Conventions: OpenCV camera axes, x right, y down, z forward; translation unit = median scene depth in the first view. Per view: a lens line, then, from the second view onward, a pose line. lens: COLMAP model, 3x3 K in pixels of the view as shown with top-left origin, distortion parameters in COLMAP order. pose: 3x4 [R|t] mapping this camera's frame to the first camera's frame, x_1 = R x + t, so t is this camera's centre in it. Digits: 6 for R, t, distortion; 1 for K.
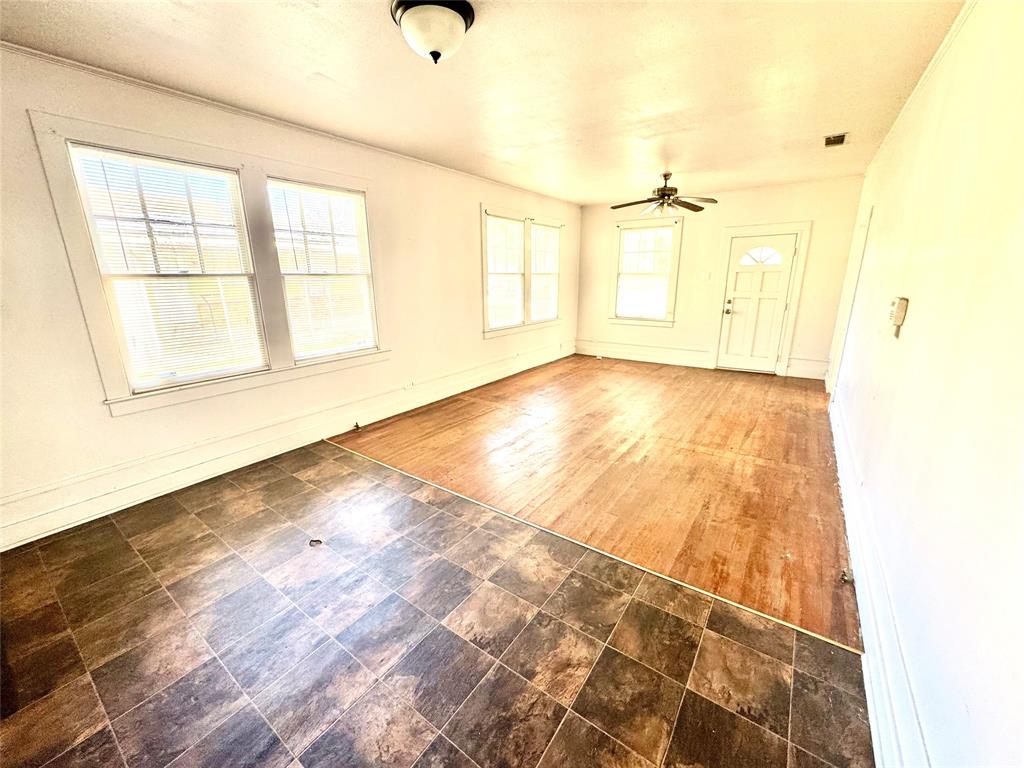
lens RADIAL K [[408.7, 0, 509.4], [0, 408.7, 385.6], [0, 0, 1]] dist [-0.005359, 0.000863]
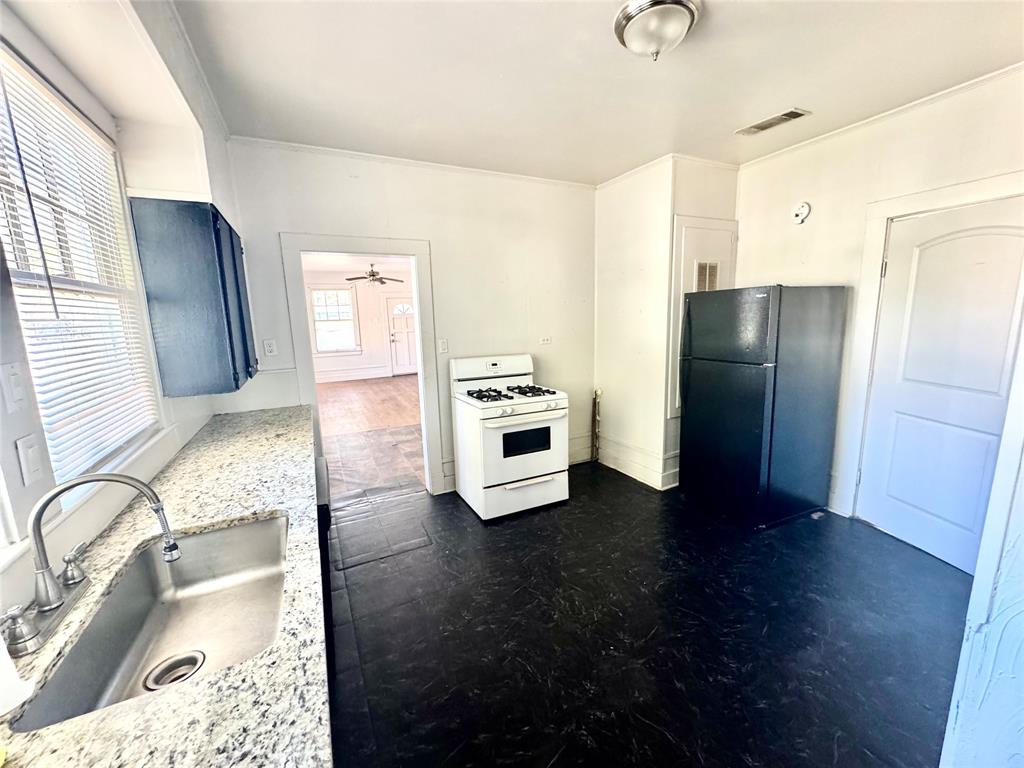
lens RADIAL K [[408.7, 0, 511.5], [0, 408.7, 382.4], [0, 0, 1]] dist [-0.005359, 0.000863]
pose [[0.488348, -0.150078, 0.859647, -0.786968], [0.248651, 0.968195, 0.027775, 0.065328], [-0.836474, 0.200188, 0.510133, -0.255497]]
